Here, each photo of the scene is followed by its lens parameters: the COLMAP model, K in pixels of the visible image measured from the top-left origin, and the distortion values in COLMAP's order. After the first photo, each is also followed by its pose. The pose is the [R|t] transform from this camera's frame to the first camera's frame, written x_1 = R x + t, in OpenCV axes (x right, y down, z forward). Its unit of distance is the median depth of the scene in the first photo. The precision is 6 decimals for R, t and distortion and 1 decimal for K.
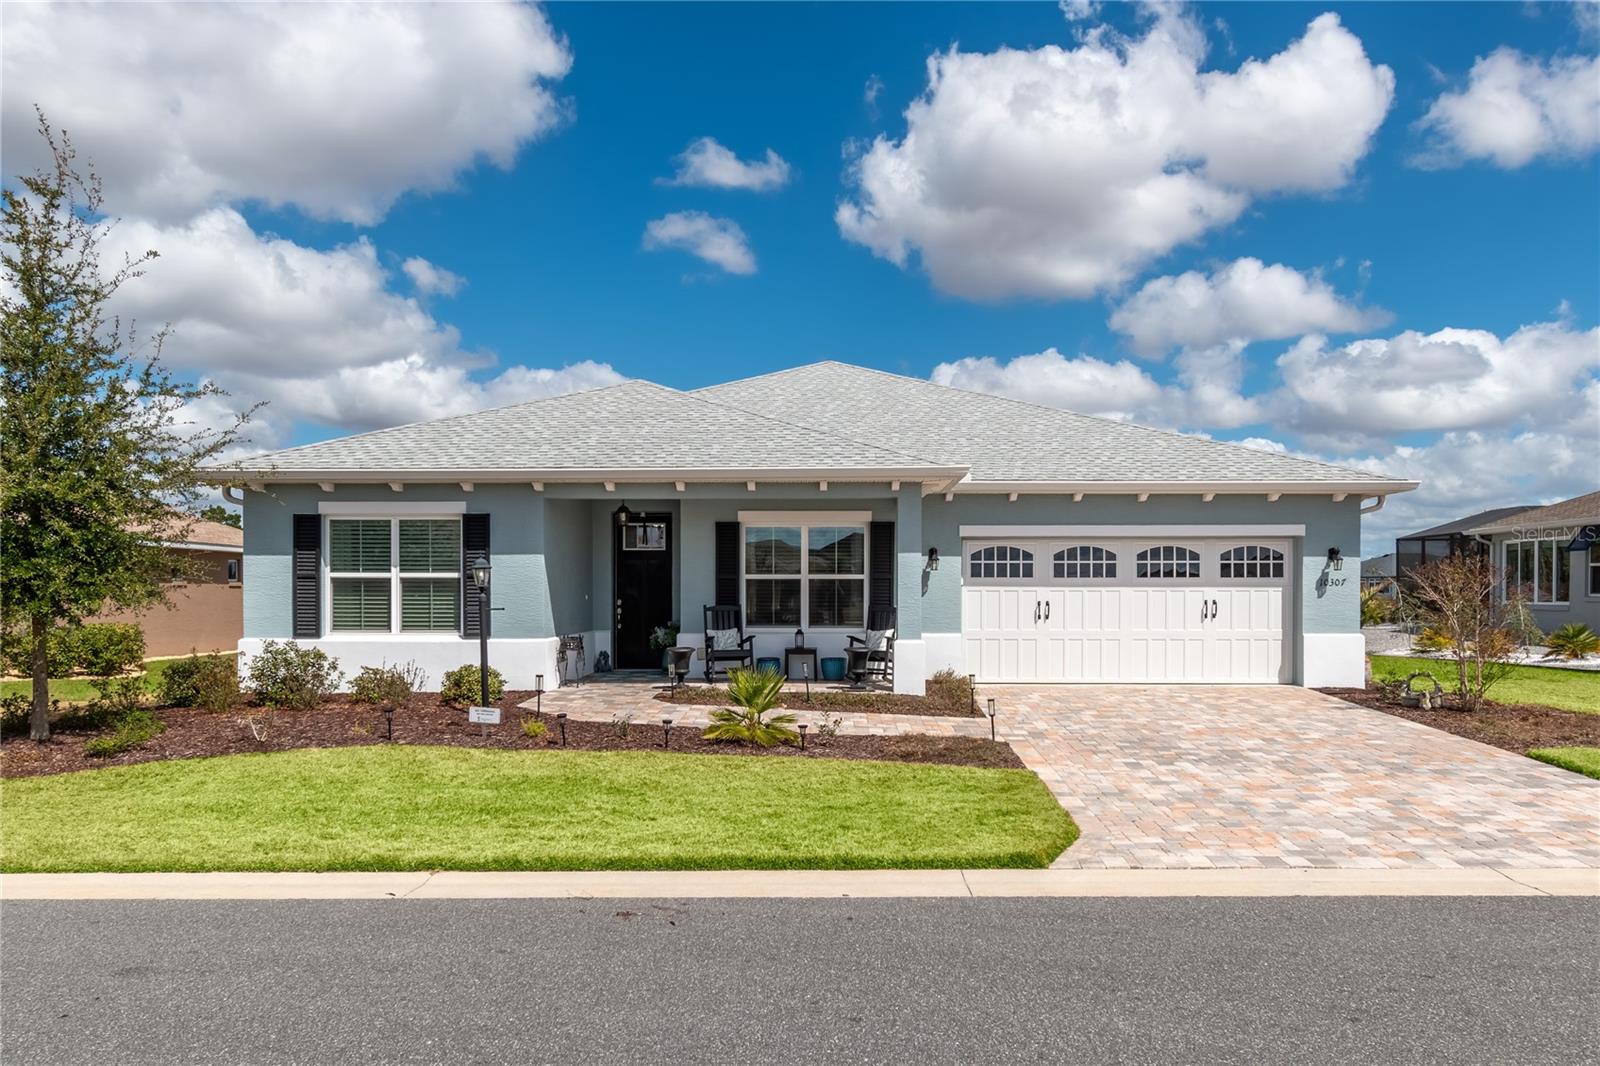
lens RADIAL K [[1109.7, 0, 799.1], [0, 1109.7, 583.0], [0, 0, 1]] dist [-0.003463, -0.001045]
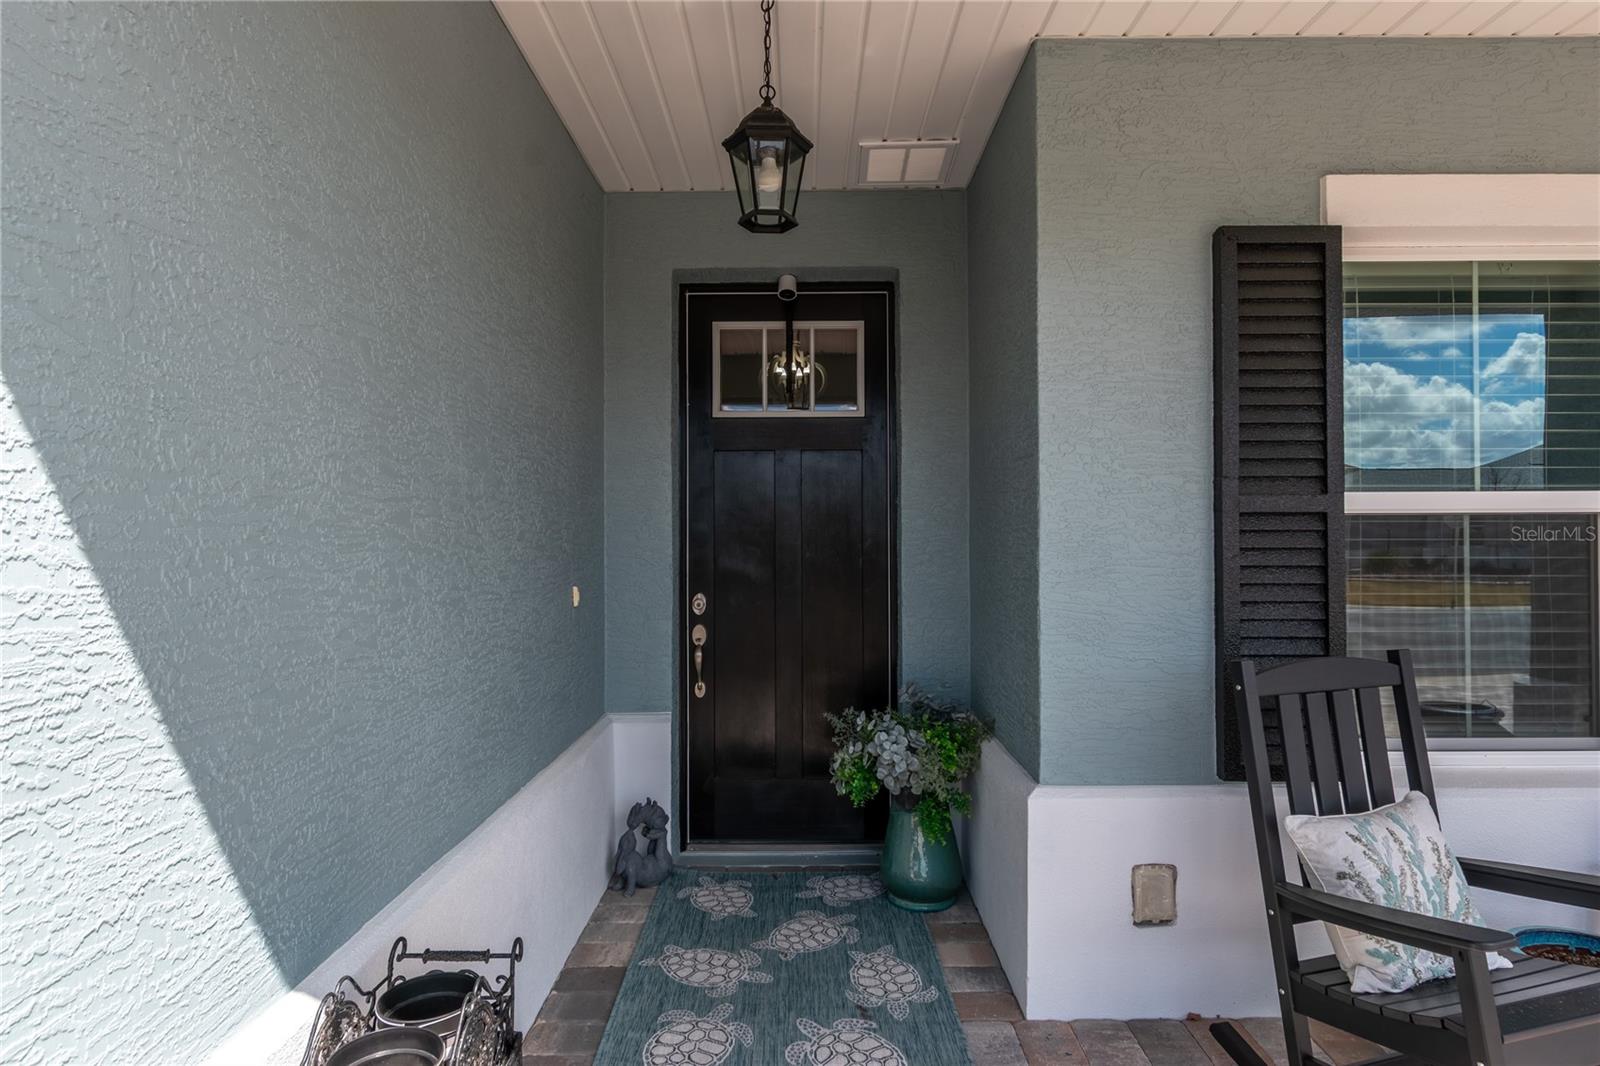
lens RADIAL K [[915.2, 0, 800.0], [0, 915.2, 533.0], [0, 0, 1]] dist [-0.000777, -0.002032]
pose [[0.999000, -0.004553, 0.044488, -0.161233], [0.004450, 0.999987, 0.002423, -0.000792], [-0.044498, -0.002223, 0.999007, 0.843430]]
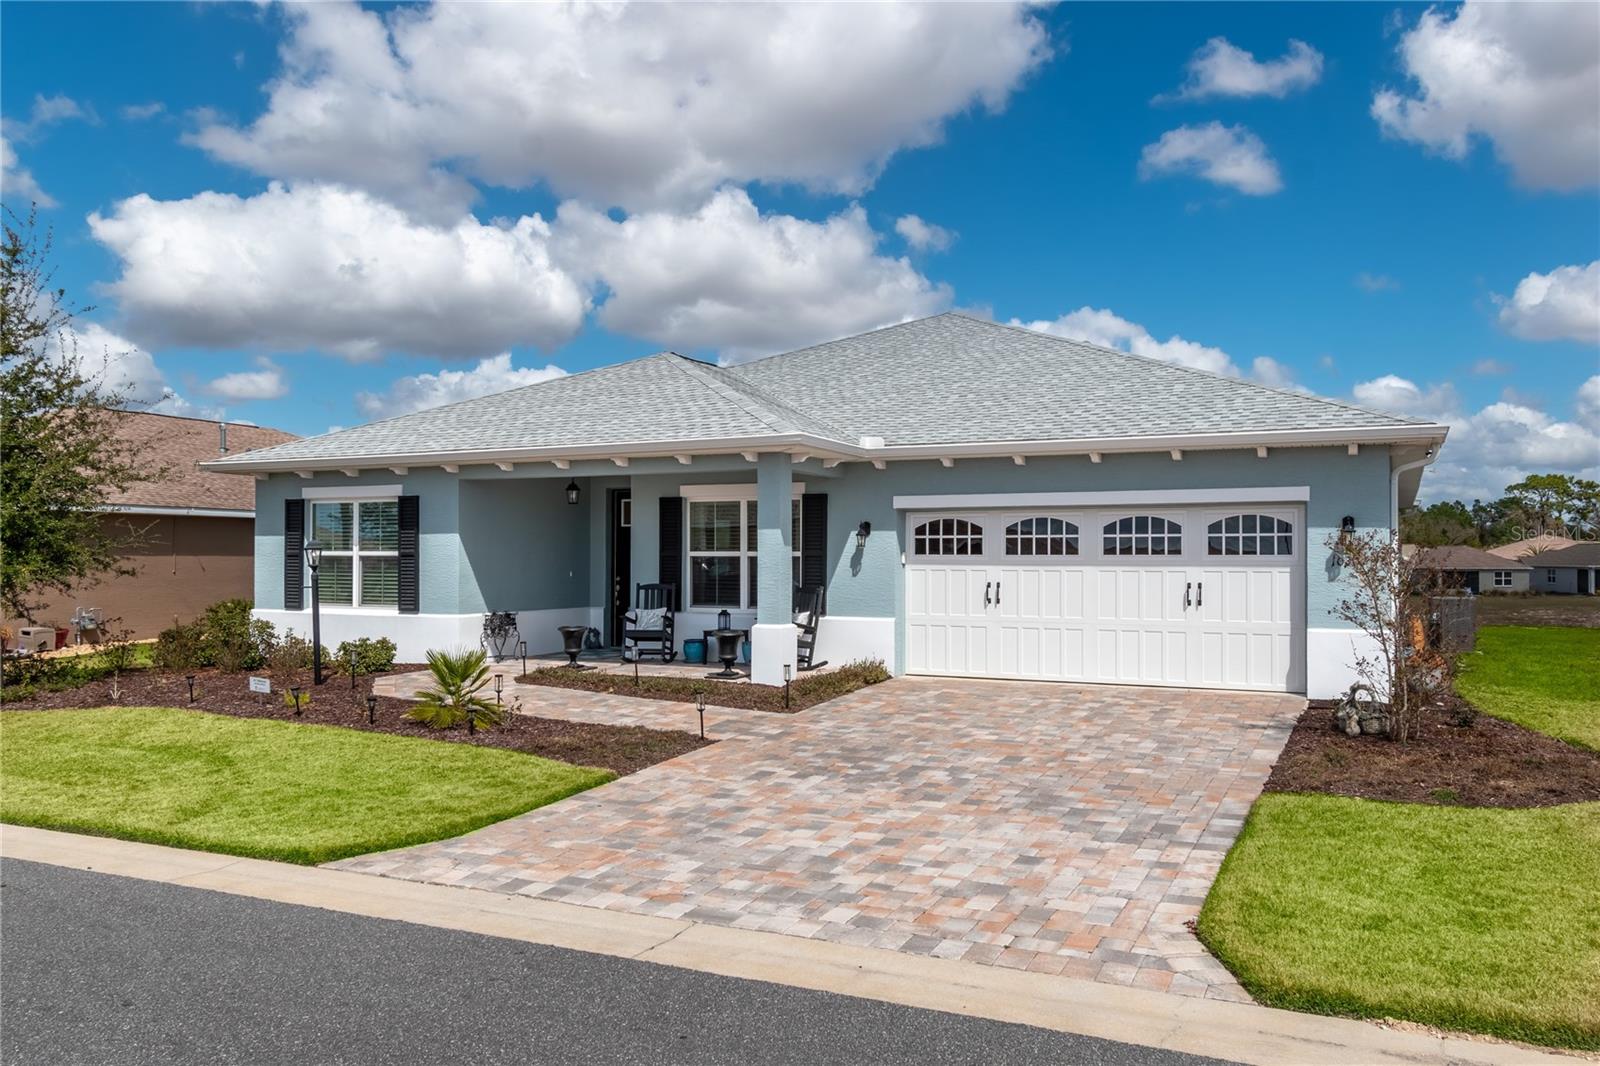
lens RADIAL K [[1201.6, 0, 800.0], [0, 1201.6, 533.0], [0, 0, 1]] dist [0.003339, -0.003788]
pose [[0.913430, -0.007277, -0.406930, 0.465217], [0.001431, 0.999891, -0.014668, -0.008340], [0.406992, 0.012816, 0.913342, 0.092549]]
